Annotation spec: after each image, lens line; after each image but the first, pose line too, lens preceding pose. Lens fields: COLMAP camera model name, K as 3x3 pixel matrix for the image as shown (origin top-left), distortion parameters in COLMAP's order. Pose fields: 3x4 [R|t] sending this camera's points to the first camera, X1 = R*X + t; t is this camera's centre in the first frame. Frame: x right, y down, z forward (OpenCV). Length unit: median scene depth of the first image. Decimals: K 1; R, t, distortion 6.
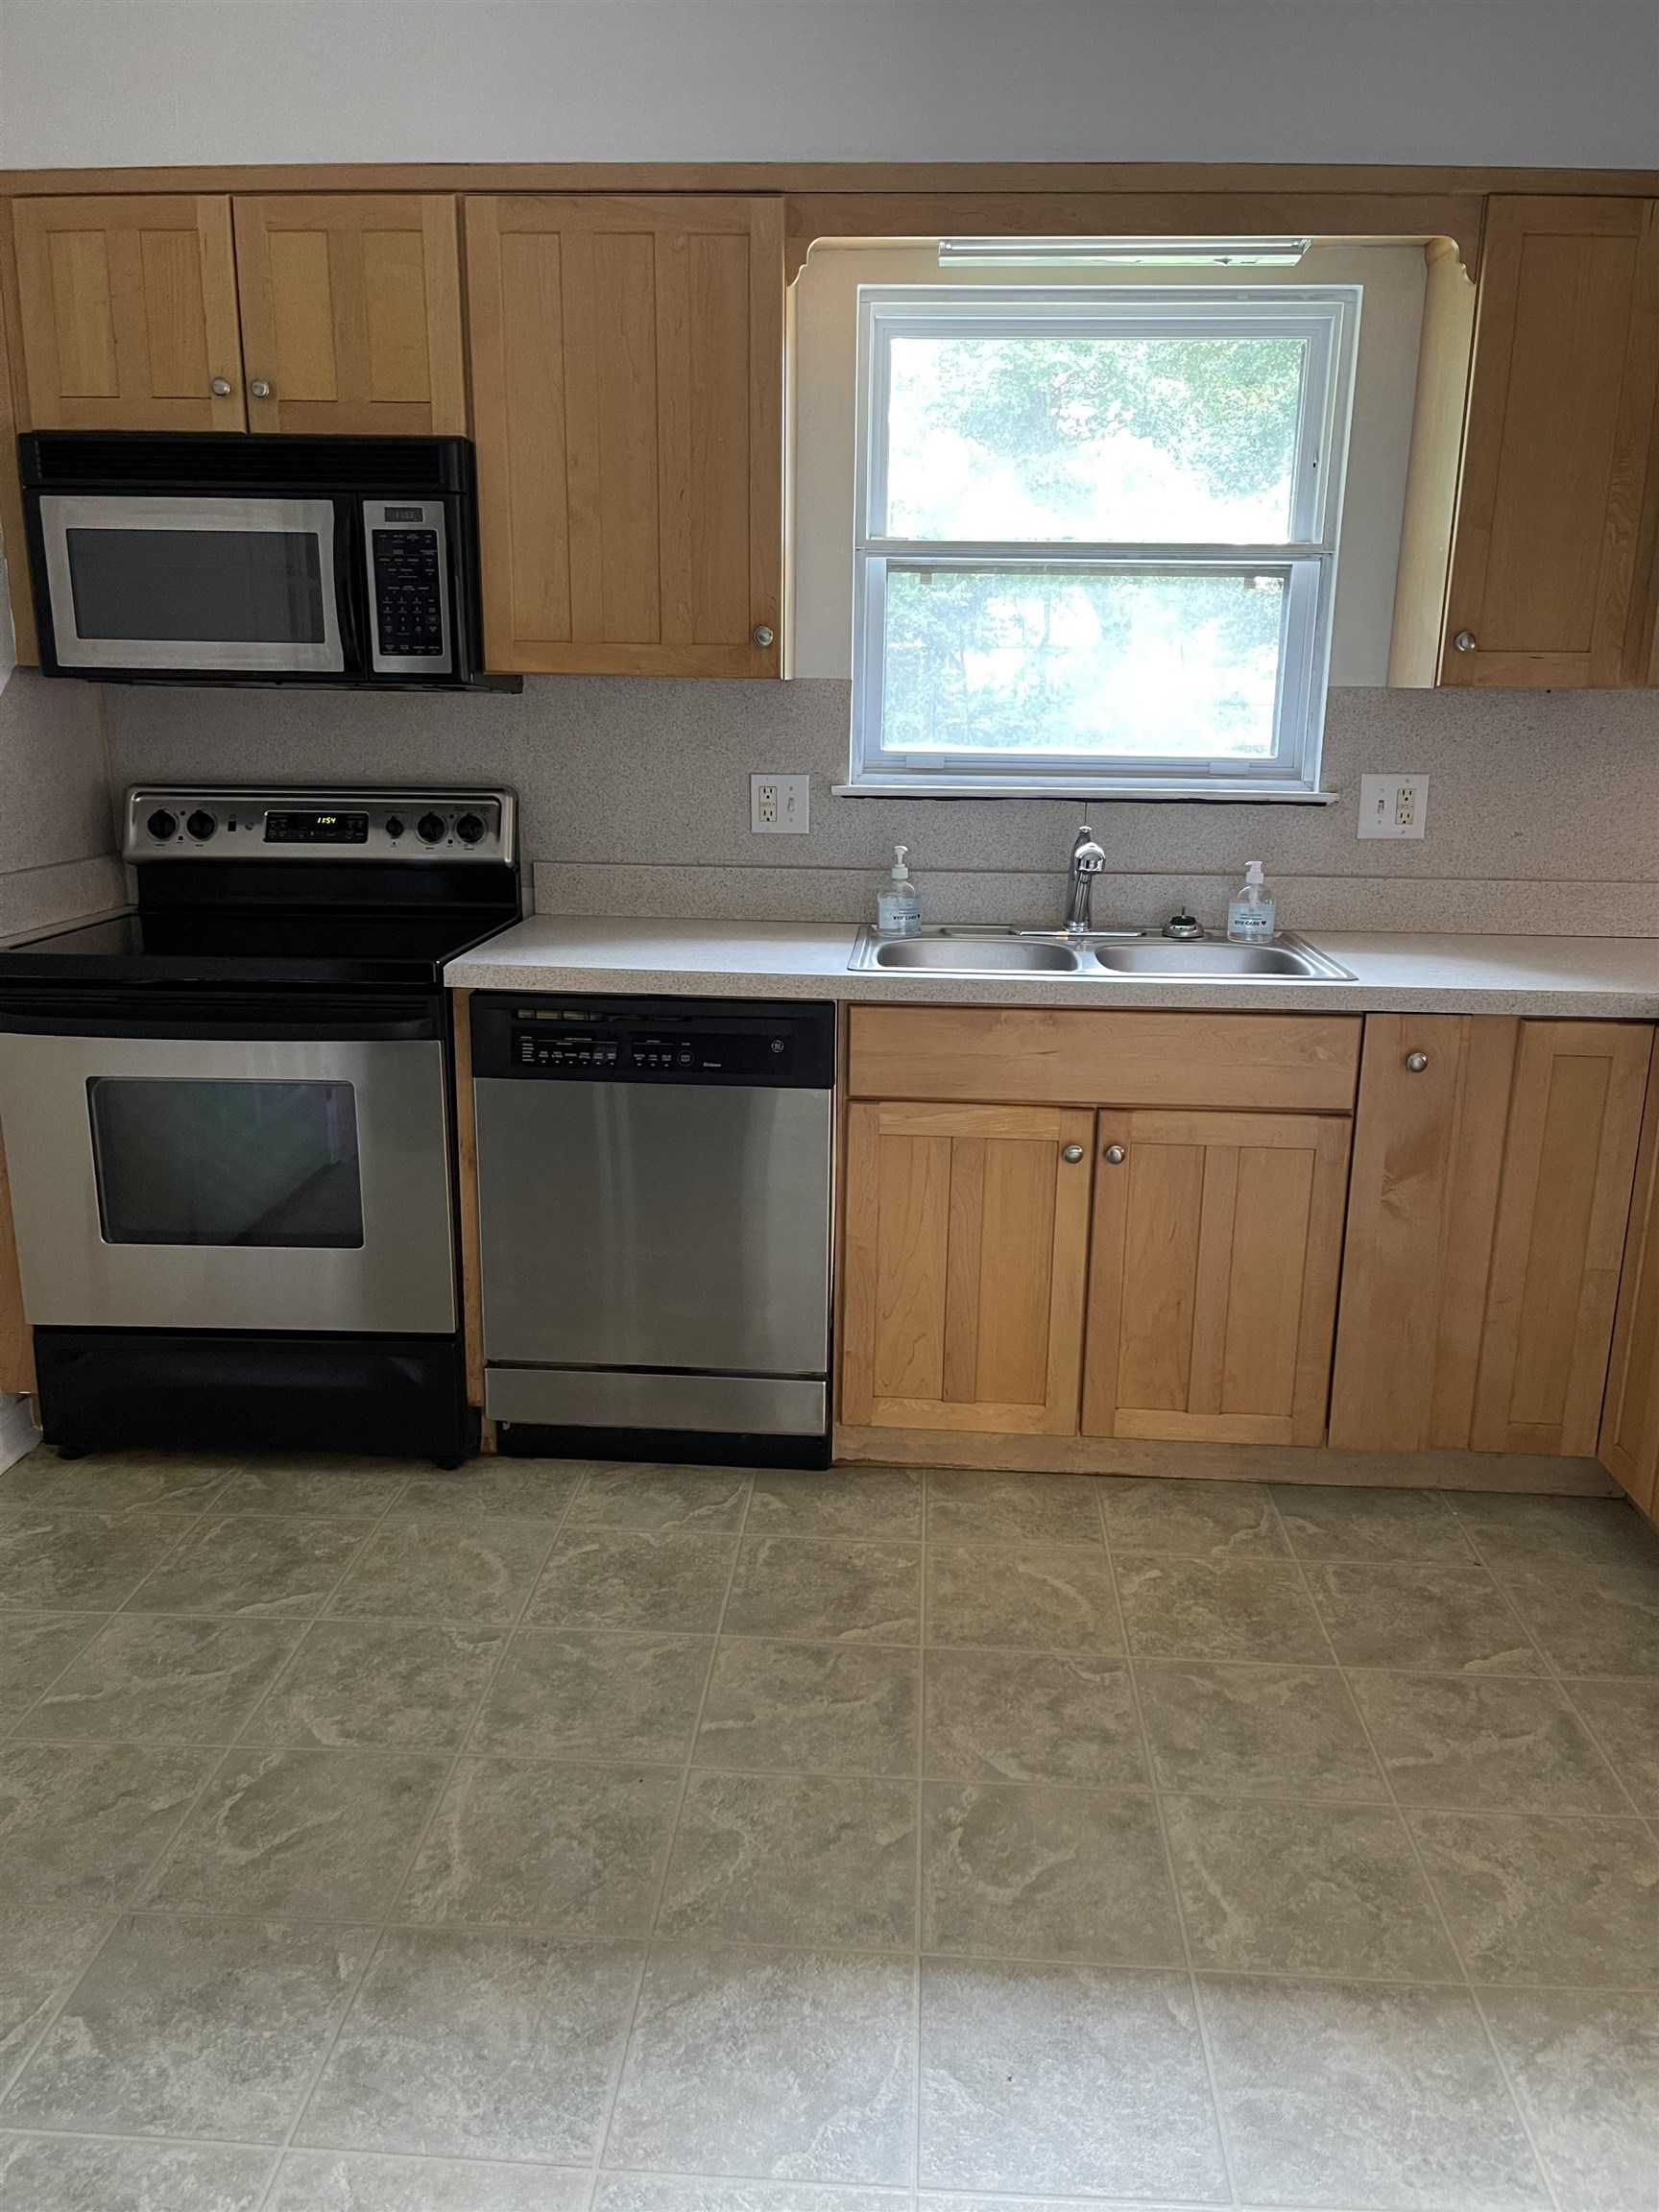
lens RADIAL K [[1680.5, 0, 825.6], [0, 1680.5, 1109.1], [0, 0, 1]] dist [0.071844, -0.102412]
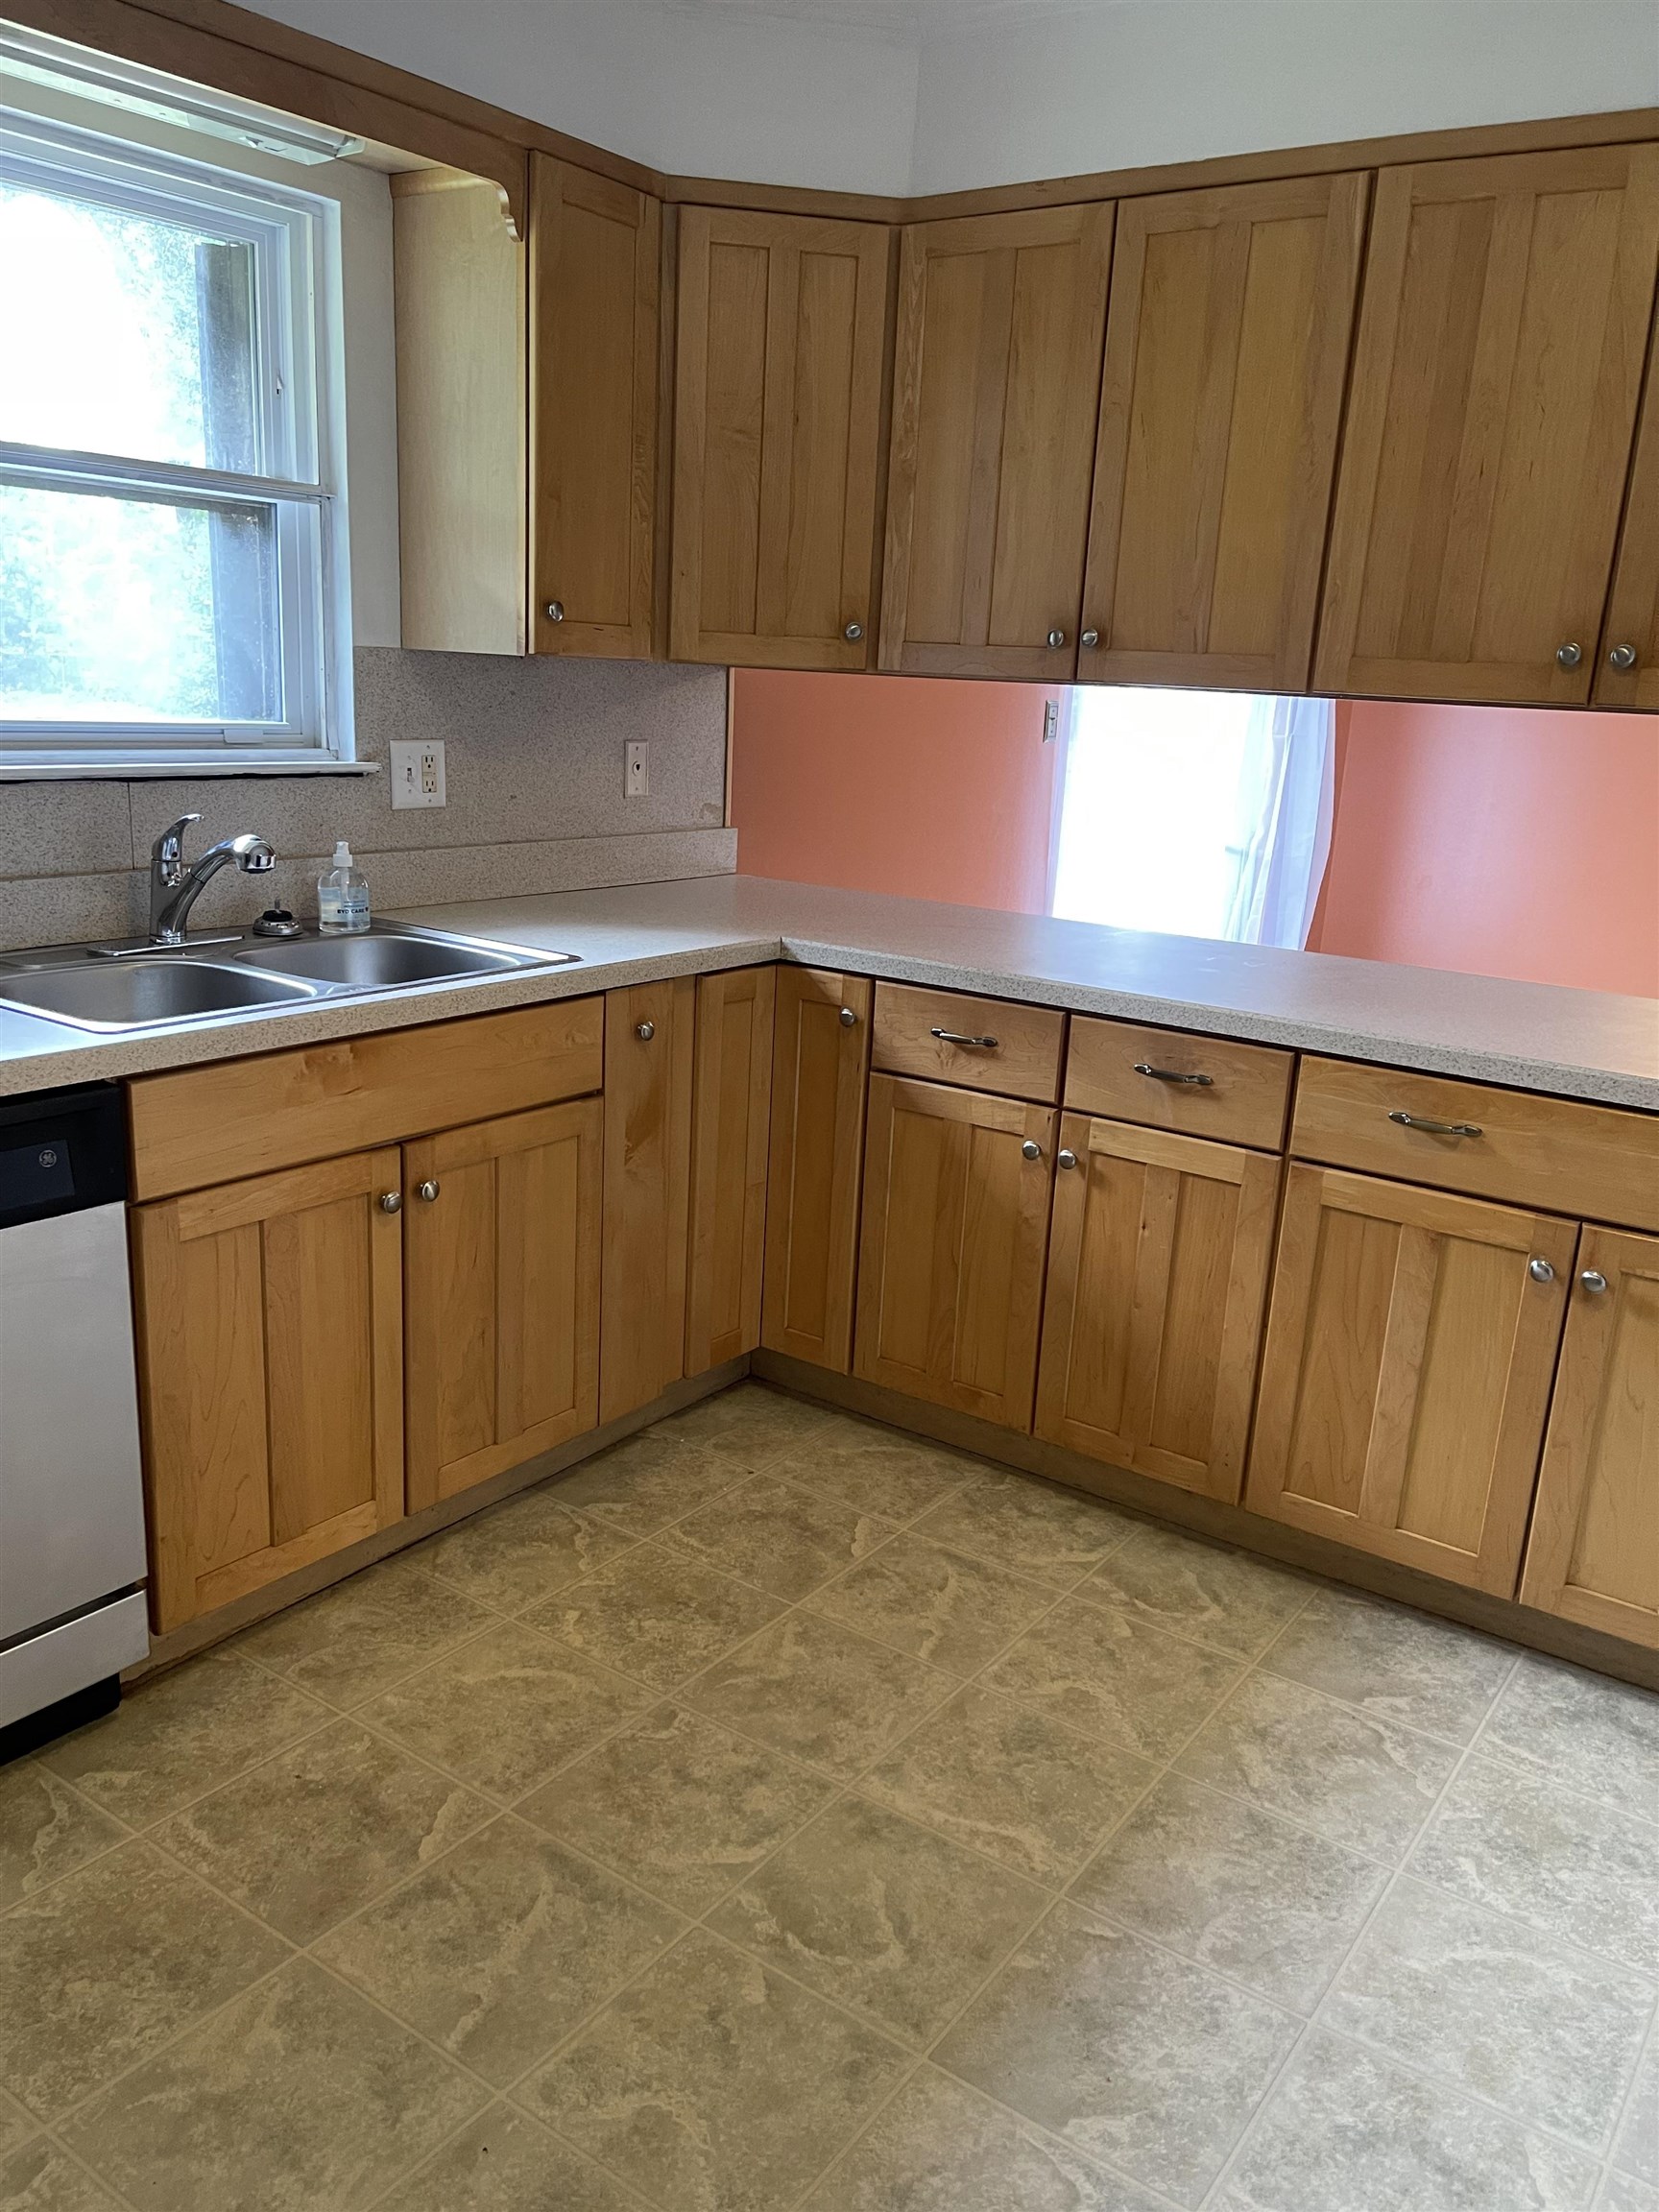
lens RADIAL K [[1680.5, 0, 829.7], [0, 1680.5, 1115.6], [0, 0, 1]] dist [0.071844, -0.102412]
pose [[0.525570, -0.207514, 0.825054, -0.429389], [0.169125, 0.975924, 0.137725, -0.095502], [-0.833771, 0.067153, 0.548012, 0.340209]]
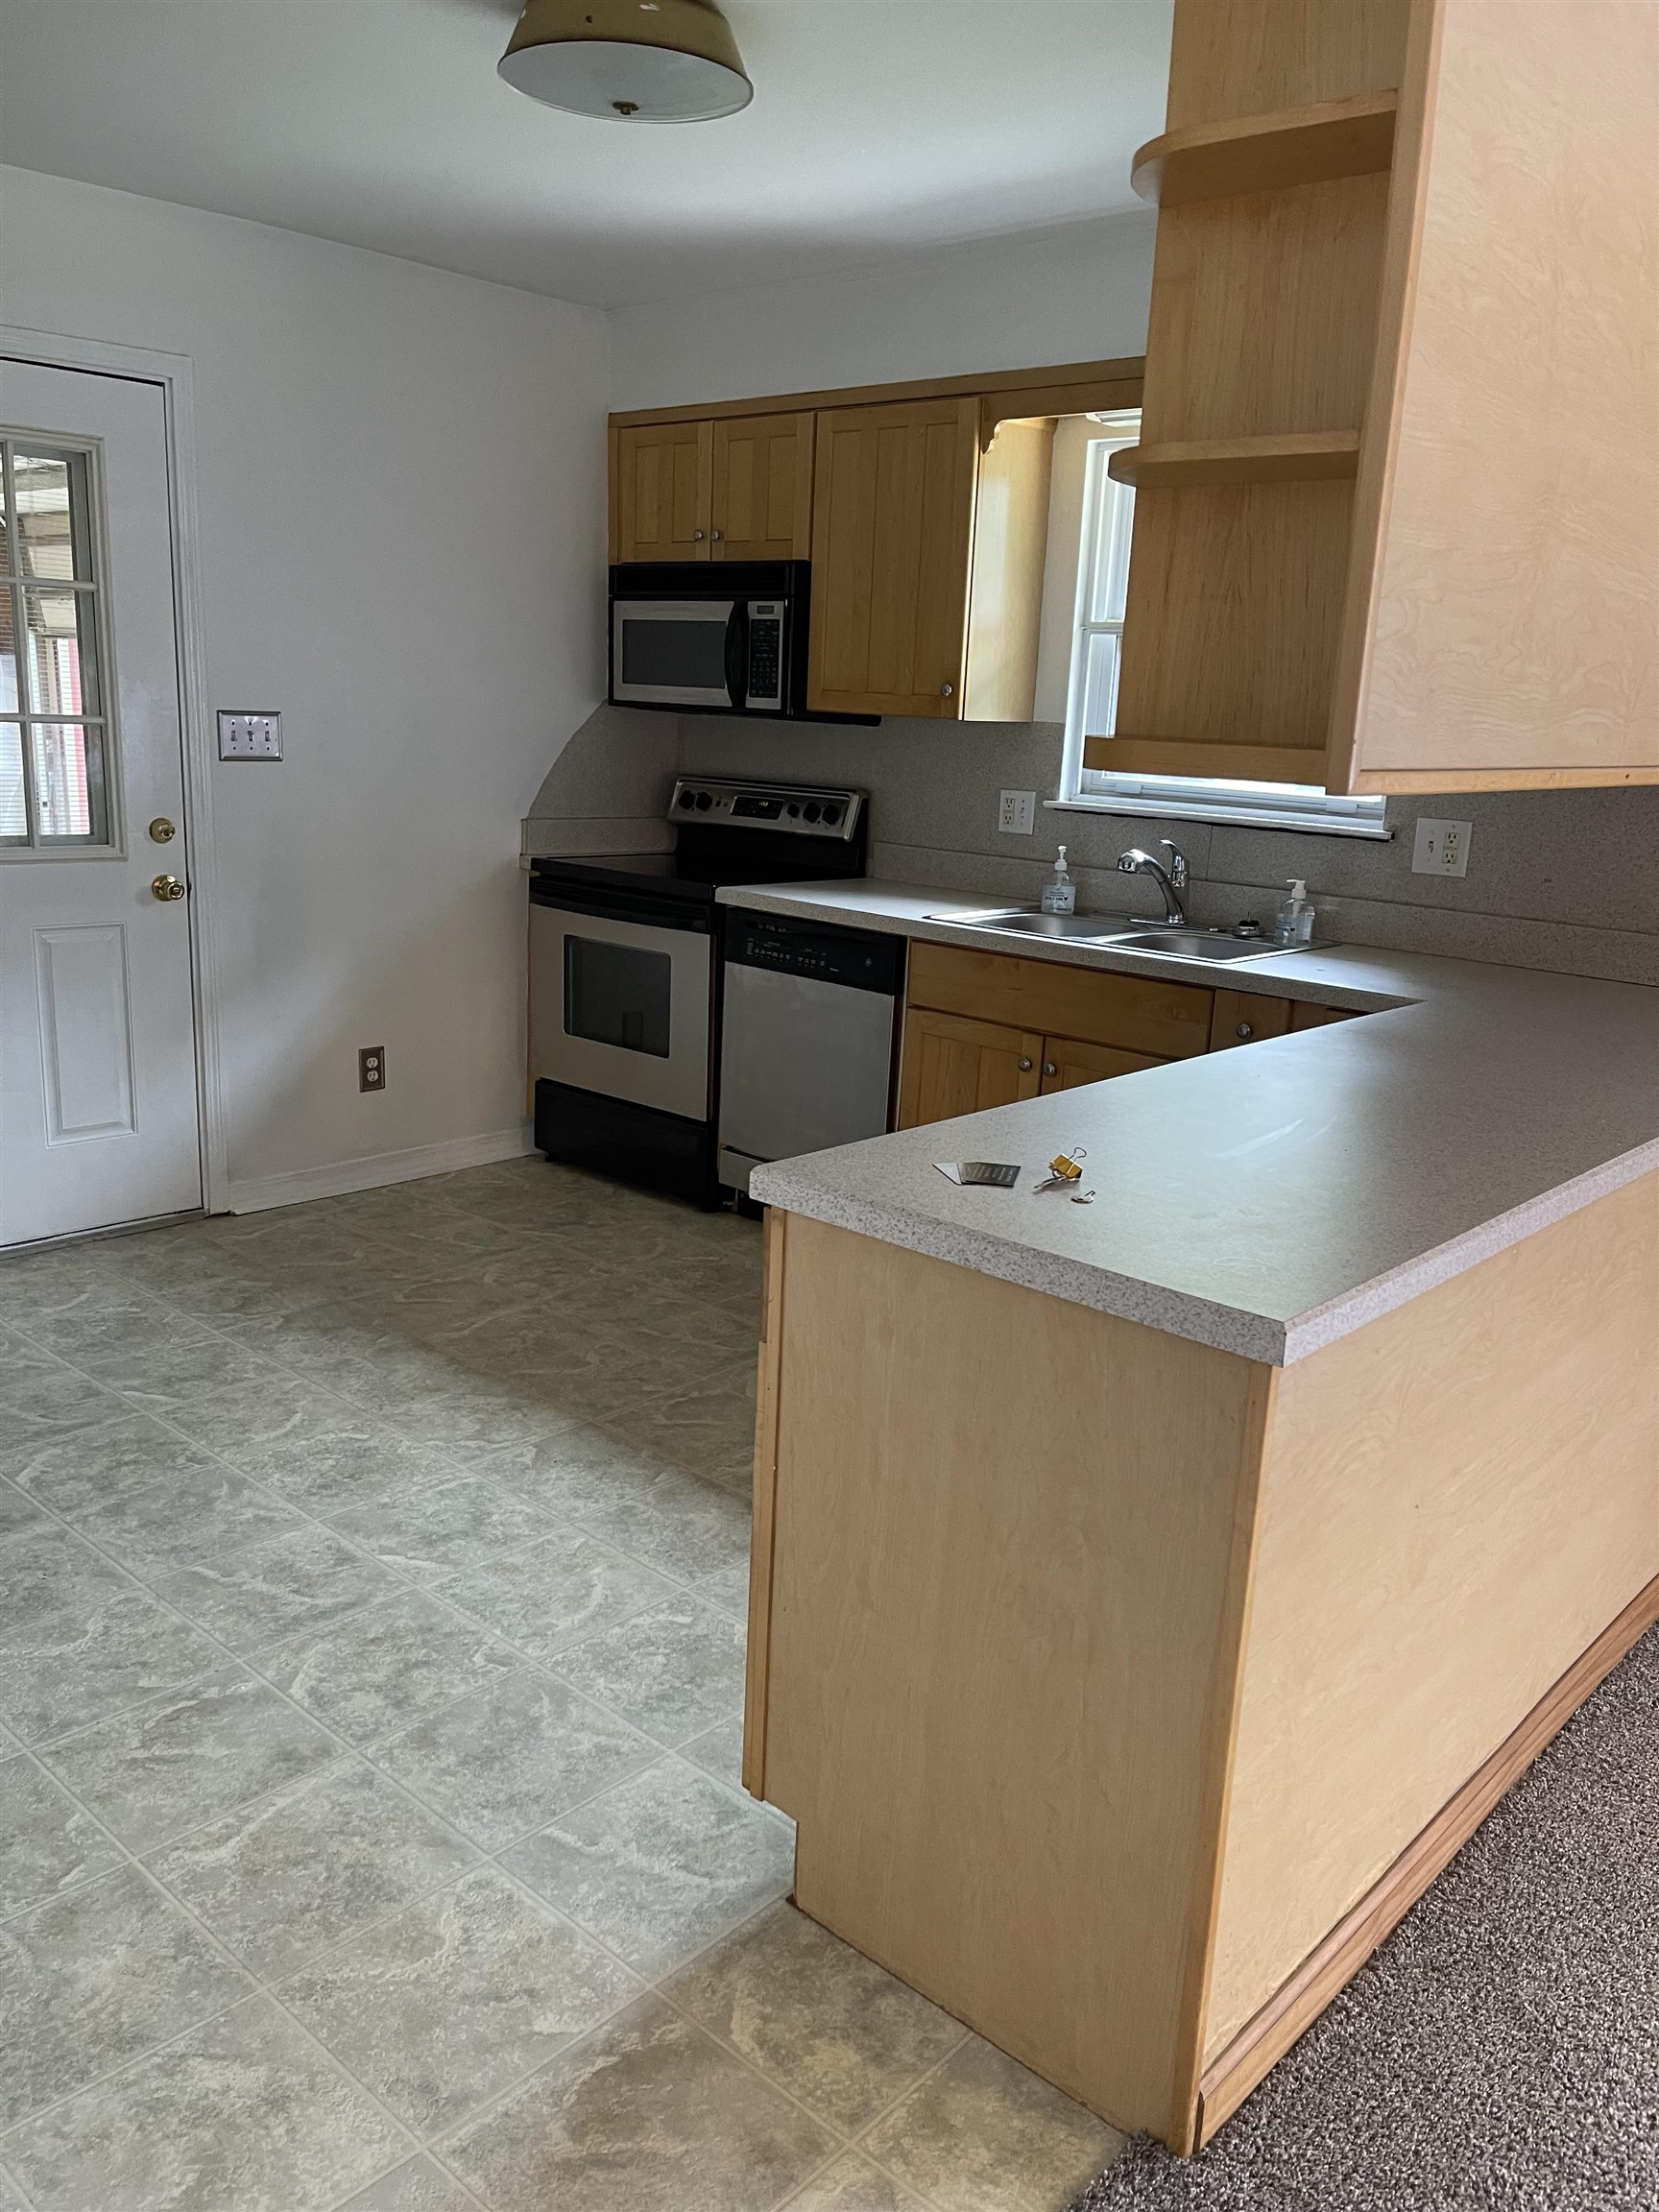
lens RADIAL K [[1680.5, 0, 835.1], [0, 1680.5, 1117.8], [0, 0, 1]] dist [0.071844, -0.102412]
pose [[0.777674, 0.176333, -0.603431, 0.864698], [-0.191128, 0.980739, 0.040272, 0.043604], [0.598910, 0.084015, 0.796397, -0.195136]]
